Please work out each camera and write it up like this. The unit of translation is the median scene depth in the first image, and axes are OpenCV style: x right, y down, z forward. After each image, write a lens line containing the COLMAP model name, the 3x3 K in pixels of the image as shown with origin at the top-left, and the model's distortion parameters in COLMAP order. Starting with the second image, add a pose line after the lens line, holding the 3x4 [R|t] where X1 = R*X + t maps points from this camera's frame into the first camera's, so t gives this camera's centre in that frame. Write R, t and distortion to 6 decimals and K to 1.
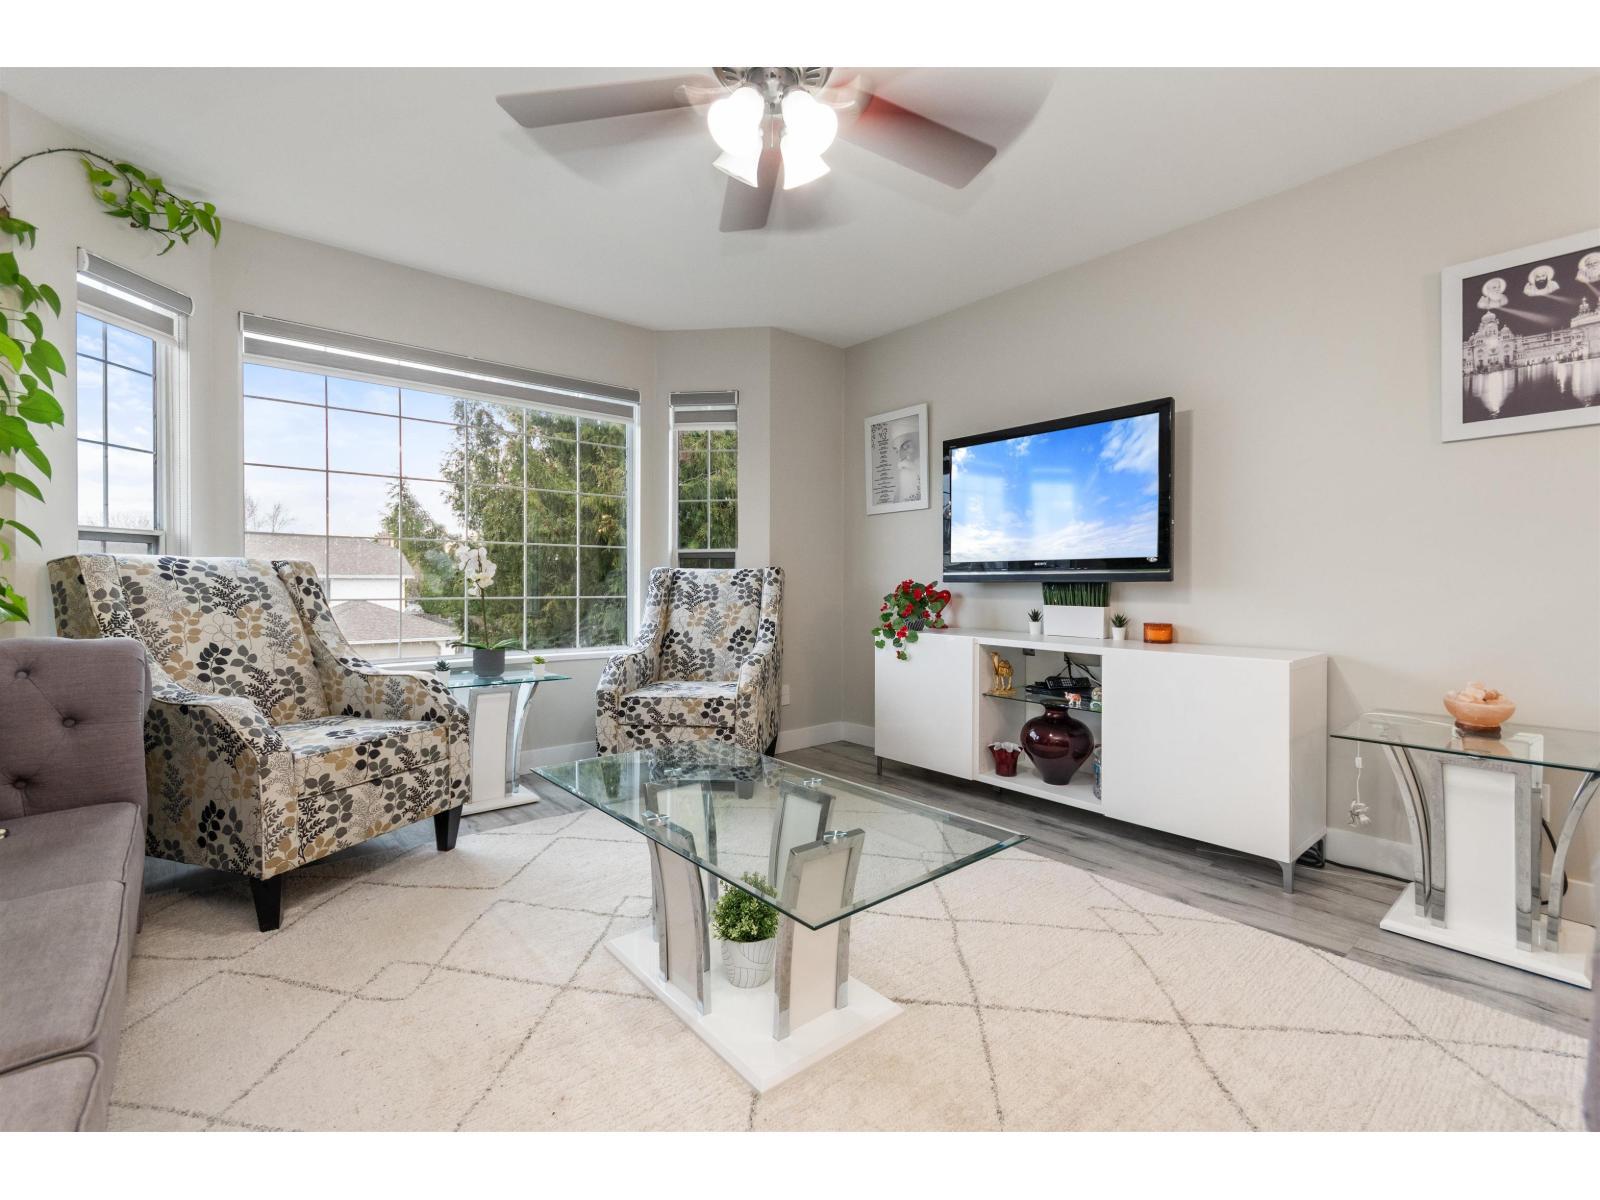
lens RADIAL K [[703.9, 0, 809.0], [0, 703.9, 586.1], [0, 0, 1]] dist [0.005829, 0.000149]
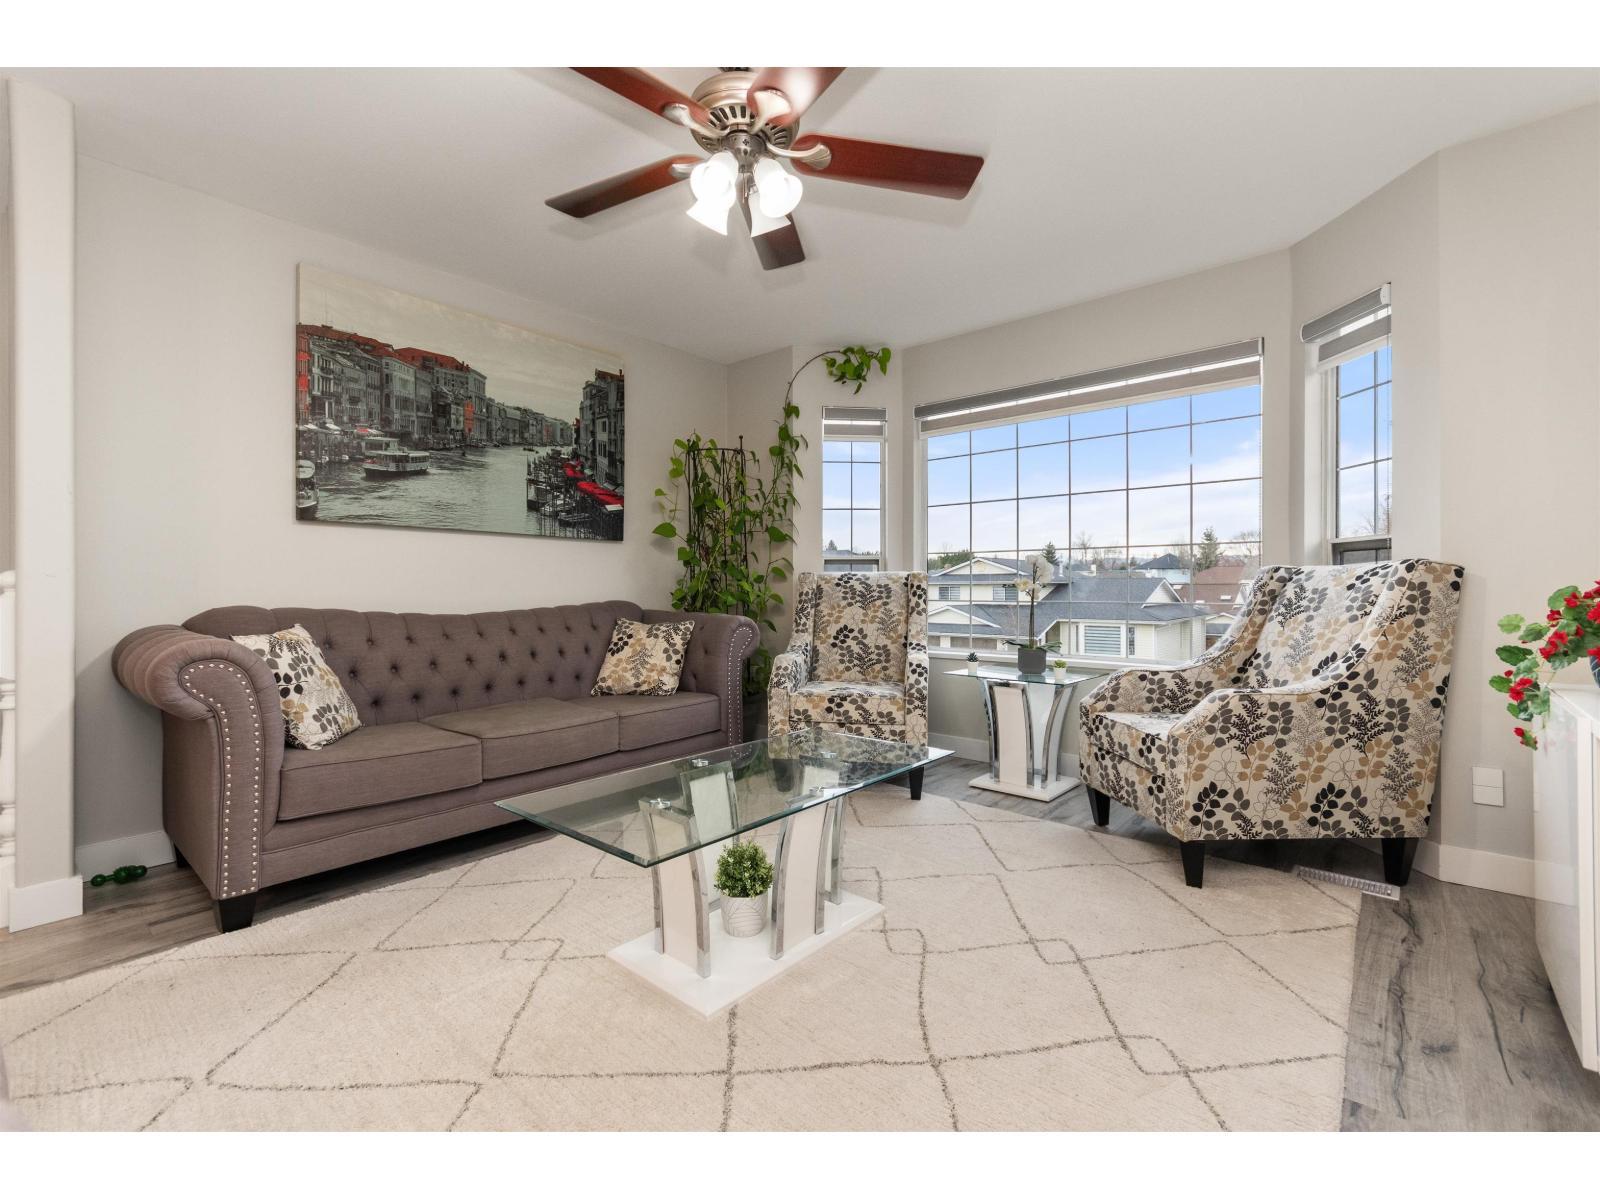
lens RADIAL K [[703.9, 0, 792.4], [0, 703.9, 585.7], [0, 0, 1]] dist [0.005829, 0.000149]
pose [[0.140436, -0.013353, -0.990000, 0.755735], [-0.000839, 0.999907, -0.013606, 0.012377], [0.990089, 0.002741, 0.140411, 0.658856]]
